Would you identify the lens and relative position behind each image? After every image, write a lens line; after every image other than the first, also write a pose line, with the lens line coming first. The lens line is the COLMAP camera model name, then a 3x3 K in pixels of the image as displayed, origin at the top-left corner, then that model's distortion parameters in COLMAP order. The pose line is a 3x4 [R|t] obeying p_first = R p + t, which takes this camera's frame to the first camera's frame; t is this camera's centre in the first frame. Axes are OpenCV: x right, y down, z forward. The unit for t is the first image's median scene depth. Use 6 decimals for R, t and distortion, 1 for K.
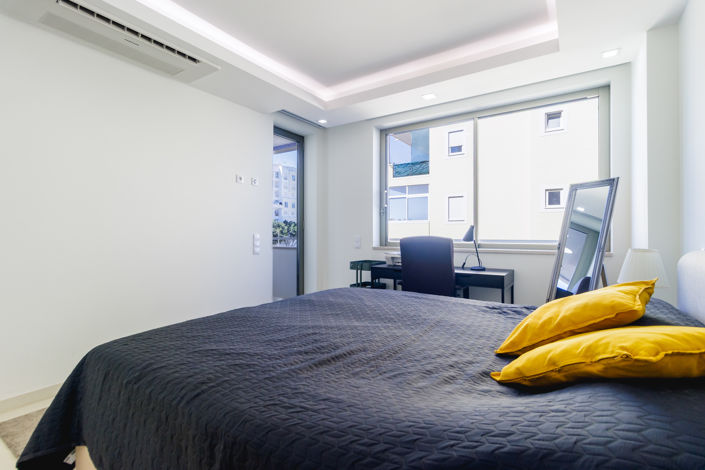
lens RADIAL K [[325.9, 0, 354.8], [0, 325.9, 233.7], [0, 0, 1]] dist [0.000032, -0.000467]
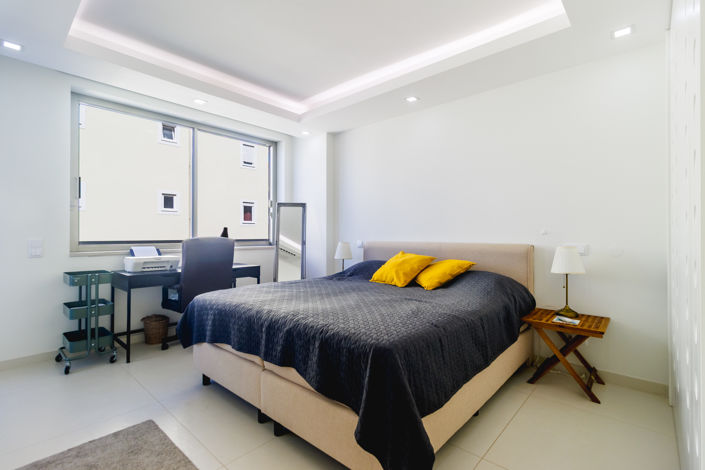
lens RADIAL K [[325.9, 0, 351.3], [0, 325.9, 235.1], [0, 0, 1]] dist [0.000032, -0.000467]
pose [[0.149246, -0.005477, 0.988785, -0.721926], [-0.002052, 0.999981, 0.005849, -0.006475], [-0.988798, -0.002902, 0.149232, 0.370945]]
